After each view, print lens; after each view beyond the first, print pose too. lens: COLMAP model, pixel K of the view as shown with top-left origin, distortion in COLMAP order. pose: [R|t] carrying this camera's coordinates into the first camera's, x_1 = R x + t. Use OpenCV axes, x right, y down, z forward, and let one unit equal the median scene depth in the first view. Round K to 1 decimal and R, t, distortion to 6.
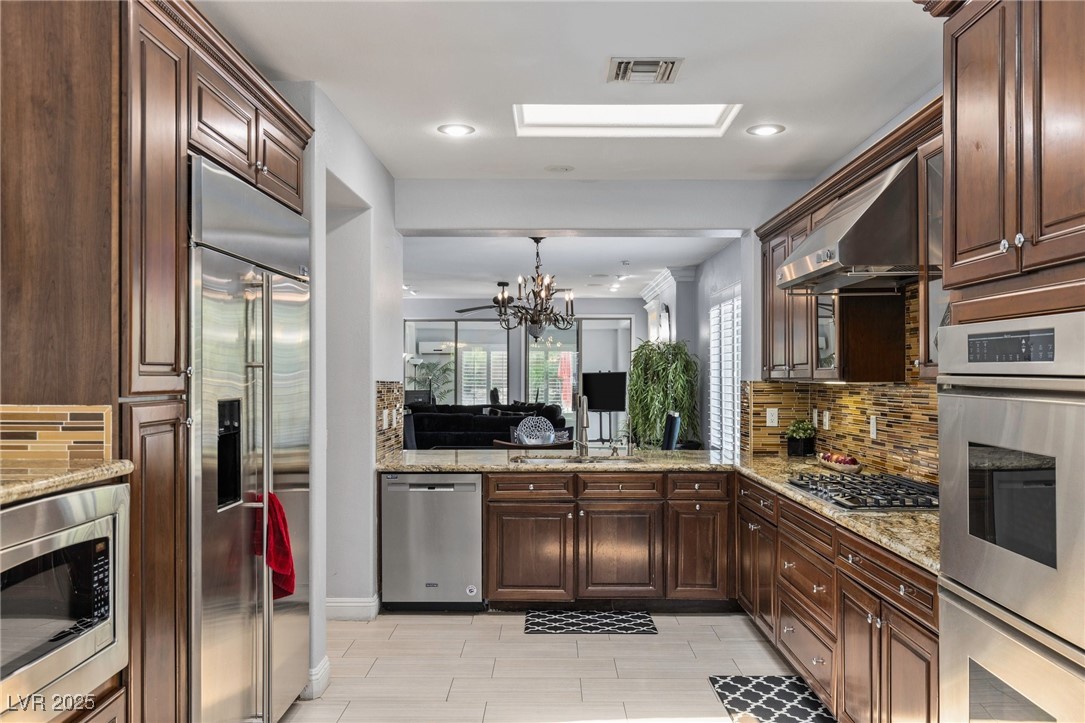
lens RADIAL K [[879.0, 0, 542.5], [0, 879.0, 361.5], [0, 0, 1]] dist [0.001649, -0.003319]
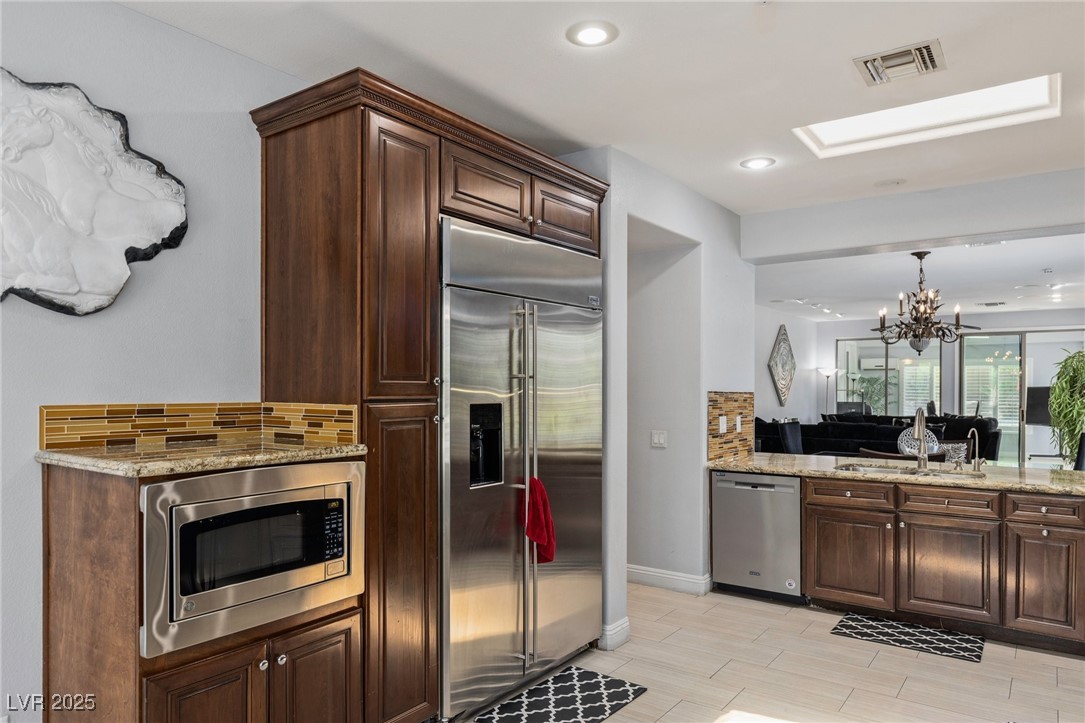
lens RADIAL K [[701.9, 0, 540.7], [0, 701.9, 381.5], [0, 0, 1]] dist [0.007021, -0.000863]
pose [[0.817366, -0.003624, -0.576107, 0.171068], [0.006500, 0.999975, 0.002932, 0.004939], [0.576082, -0.006141, 0.817369, 0.112639]]
